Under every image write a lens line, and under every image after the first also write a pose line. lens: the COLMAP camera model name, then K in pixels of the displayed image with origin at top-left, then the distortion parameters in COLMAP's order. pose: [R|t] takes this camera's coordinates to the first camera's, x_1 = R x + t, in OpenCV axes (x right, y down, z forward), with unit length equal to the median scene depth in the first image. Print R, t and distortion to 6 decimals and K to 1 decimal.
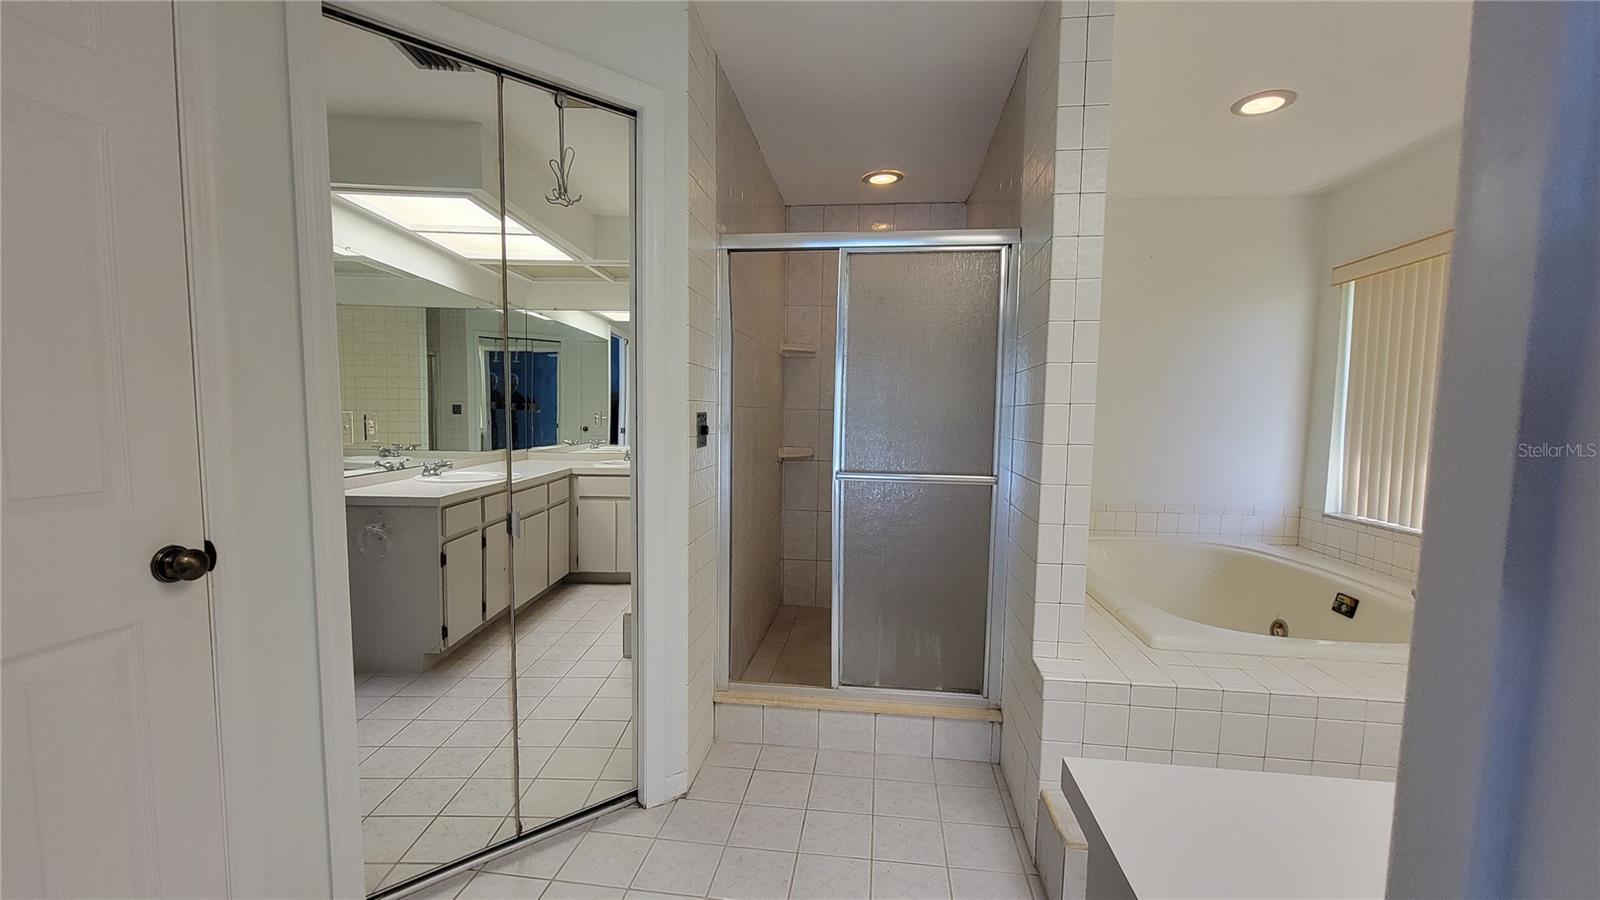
lens RADIAL K [[653.2, 0, 801.5], [0, 653.2, 472.8], [0, 0, 1]] dist [-0.003429, 0.000479]
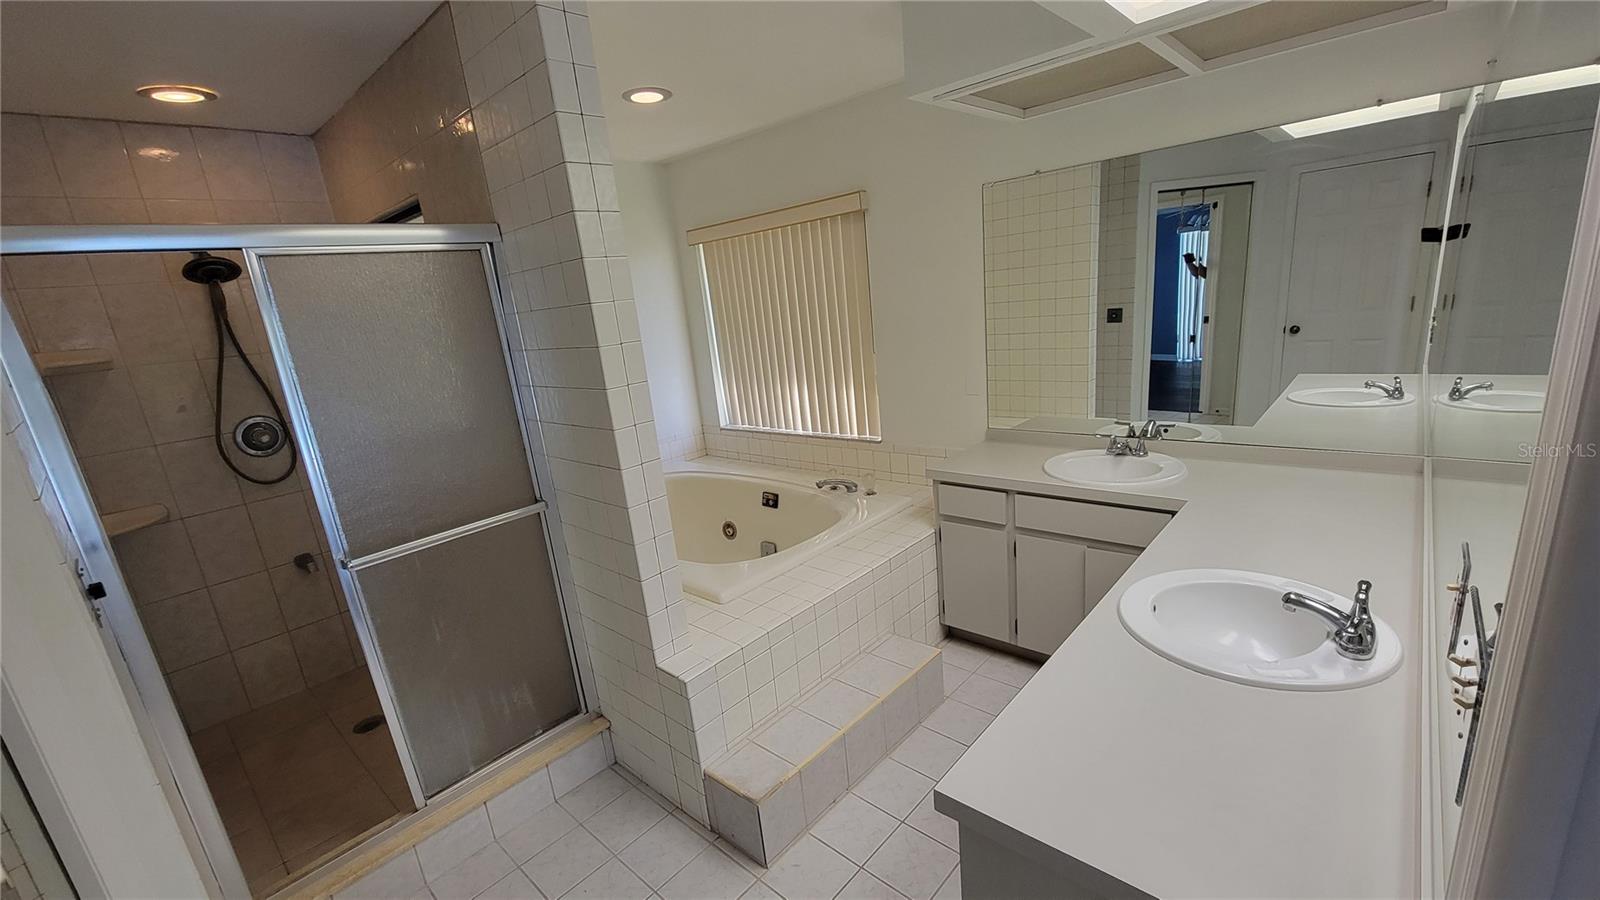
lens RADIAL K [[653.2, 0, 801.5], [0, 653.2, 472.8], [0, 0, 1]] dist [-0.003429, 0.000479]
pose [[0.571224, -0.287690, 0.768724, -0.165018], [0.181310, 0.957653, 0.223668, -0.146541], [-0.800518, 0.011613, 0.599196, 0.127361]]
